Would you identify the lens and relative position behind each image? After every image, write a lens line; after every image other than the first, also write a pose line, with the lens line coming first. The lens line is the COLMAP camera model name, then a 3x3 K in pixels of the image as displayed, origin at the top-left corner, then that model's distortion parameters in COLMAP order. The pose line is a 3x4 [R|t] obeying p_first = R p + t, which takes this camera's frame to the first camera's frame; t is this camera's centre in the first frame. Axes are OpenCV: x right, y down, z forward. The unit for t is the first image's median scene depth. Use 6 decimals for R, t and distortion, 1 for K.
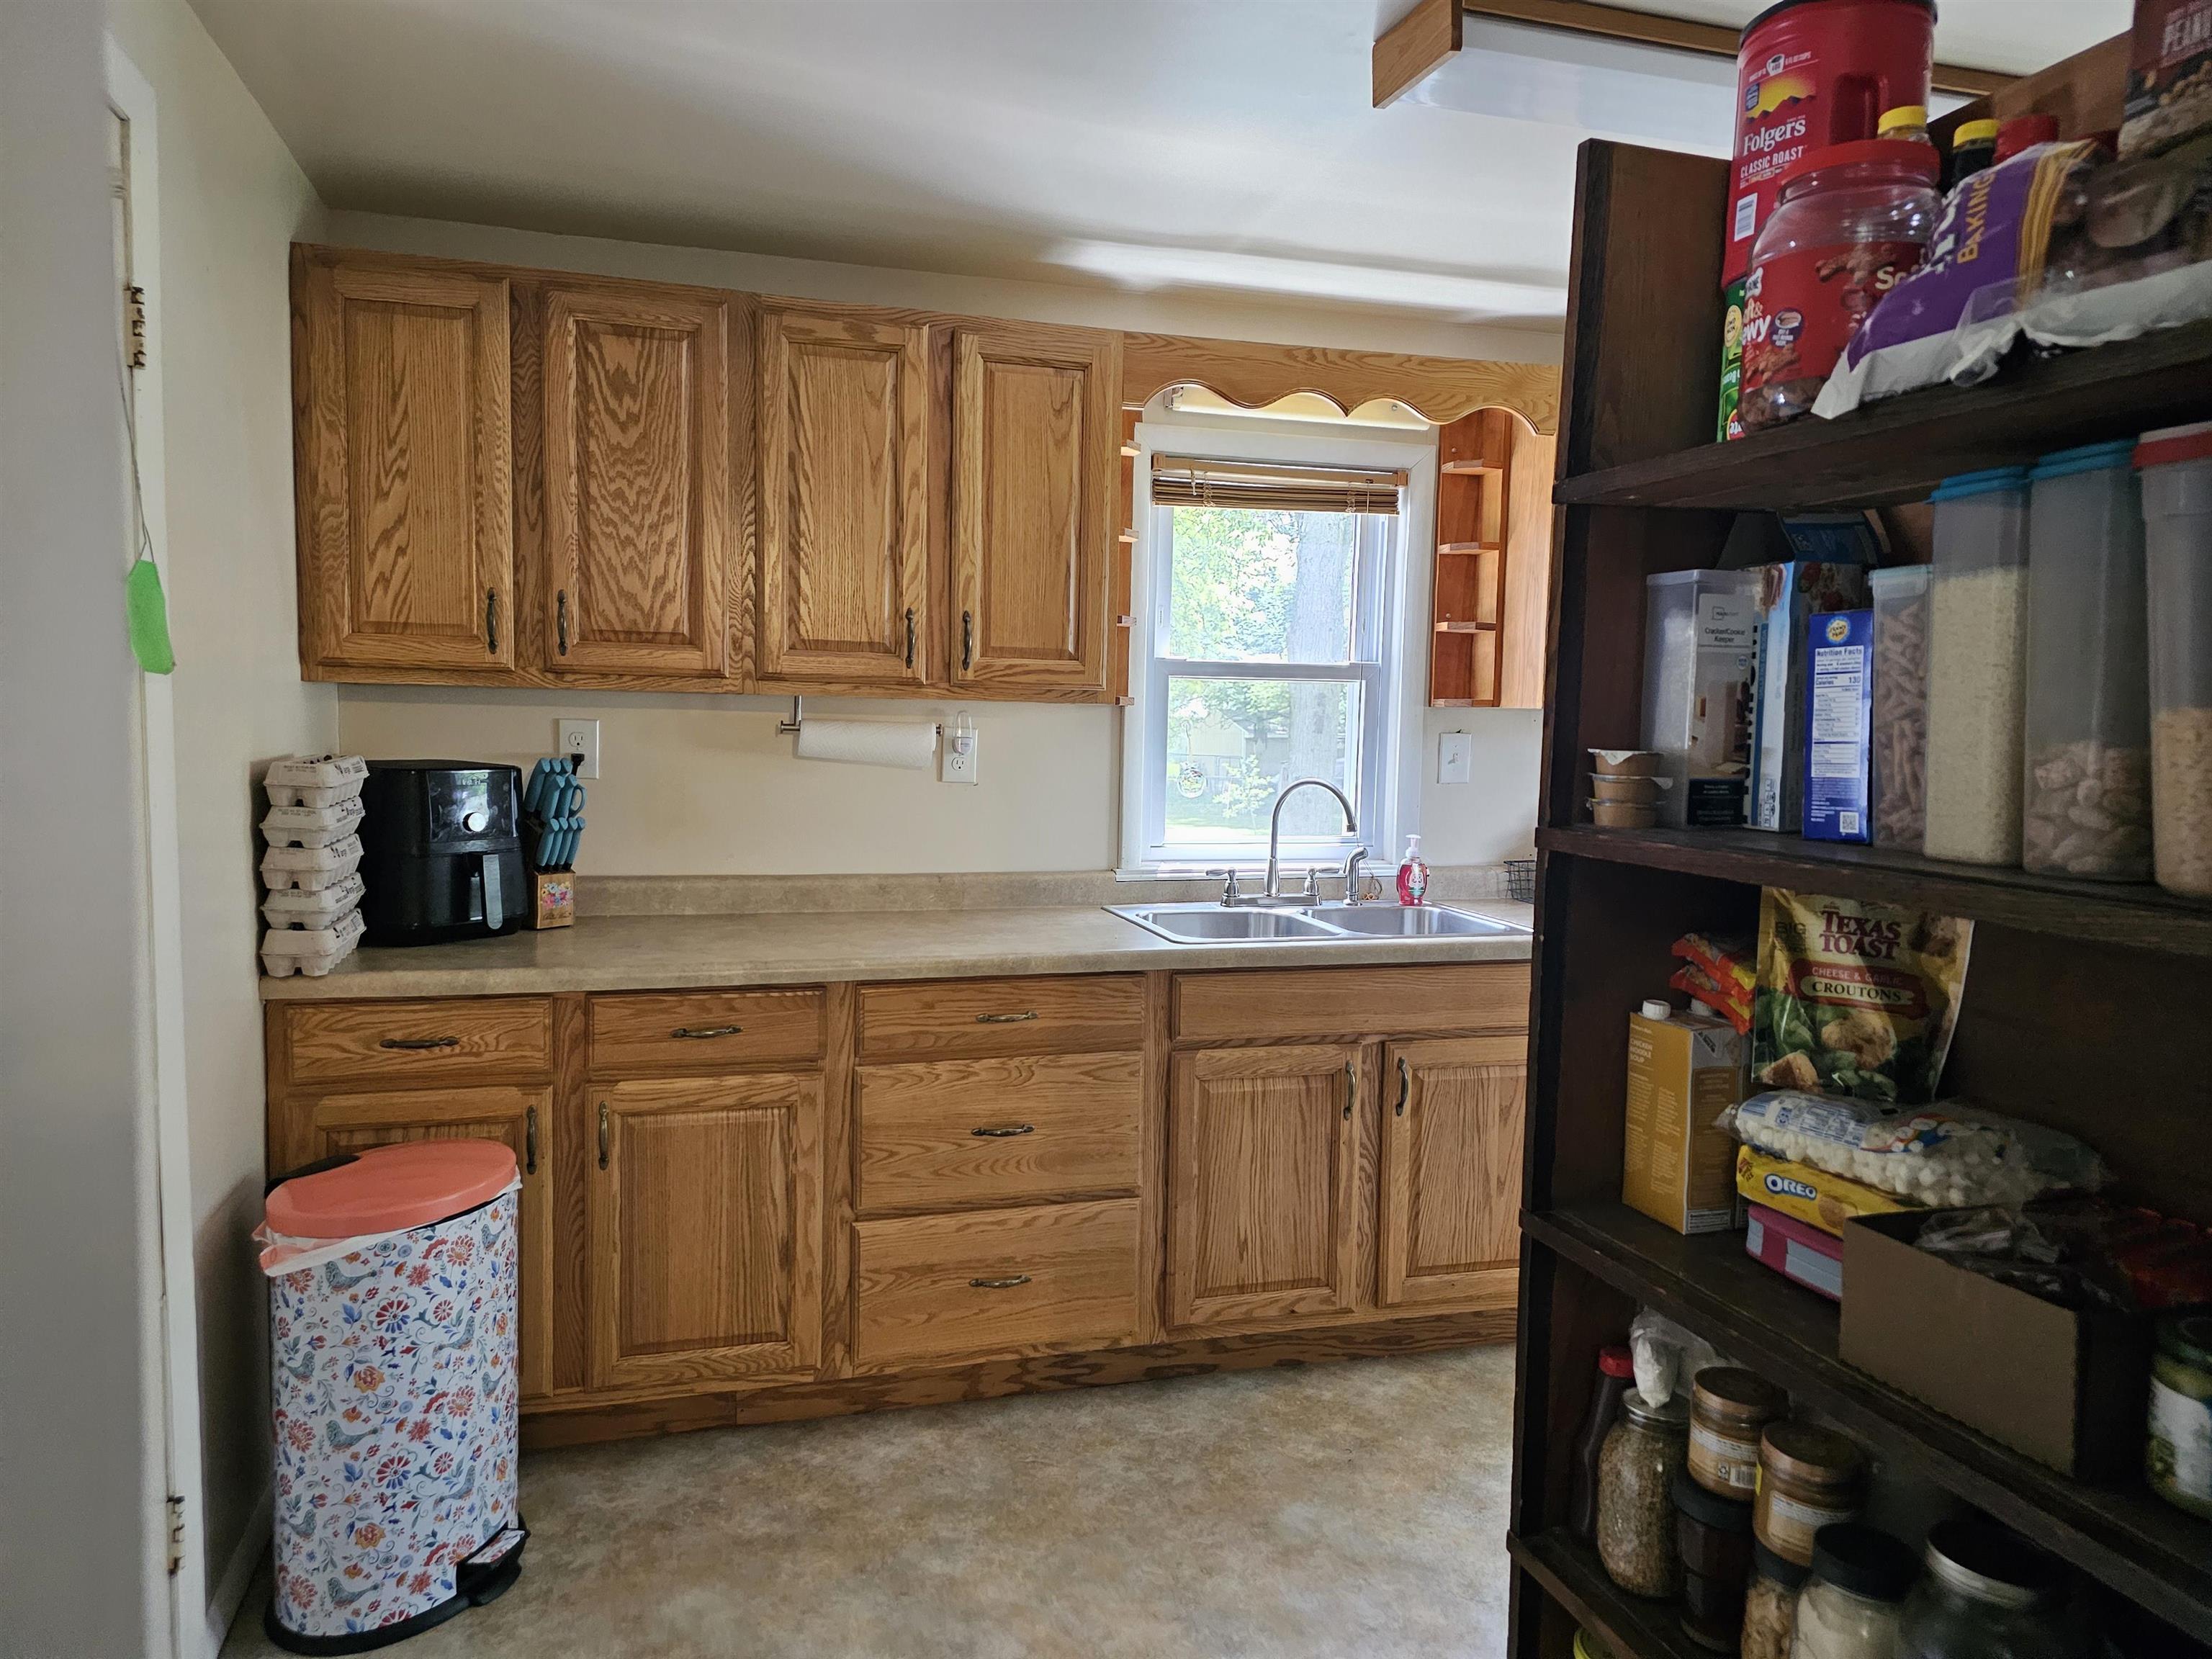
lens RADIAL K [[1467.7, 0, 1115.4], [0, 1467.7, 827.1], [0, 0, 1]] dist [0.026195, -0.001491]
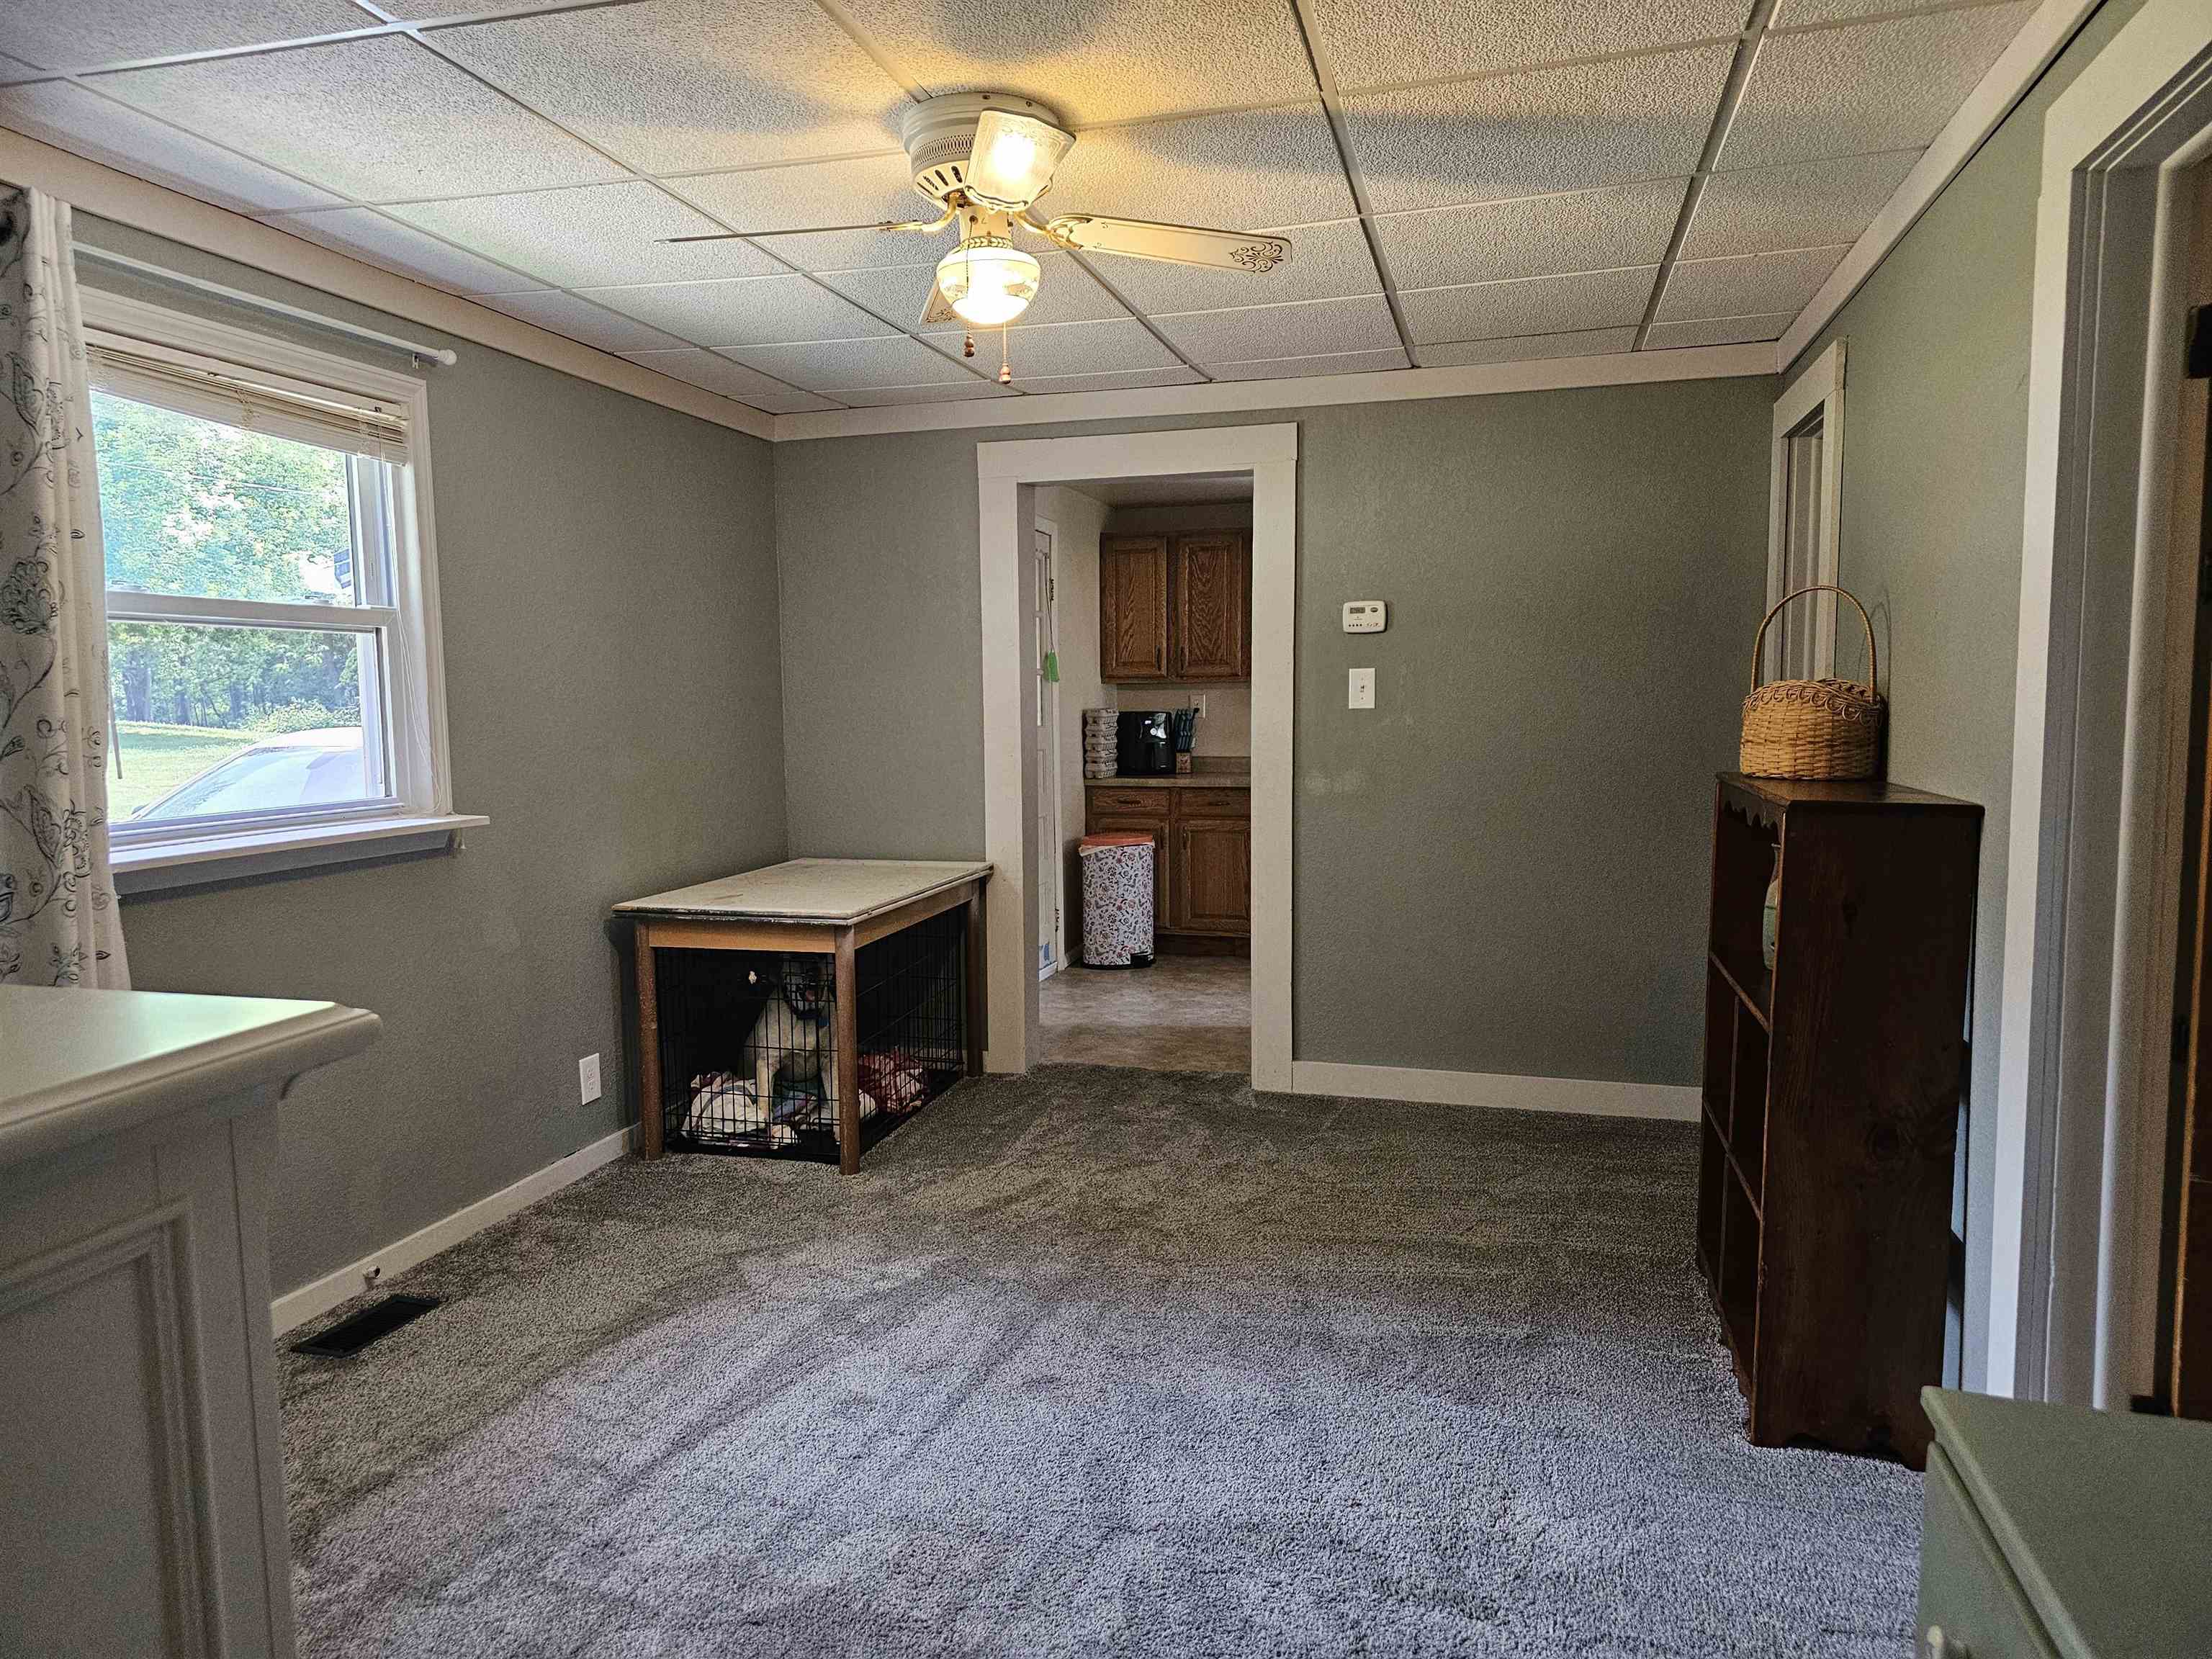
lens RADIAL K [[1467.7, 0, 1104.0], [0, 1467.7, 835.1], [0, 0, 1]] dist [0.026195, -0.001491]
pose [[0.841877, 0.019984, -0.539300, 1.068078], [-0.013346, 0.999779, 0.016214, 0.160346], [0.539505, -0.006453, 0.841958, -1.500783]]
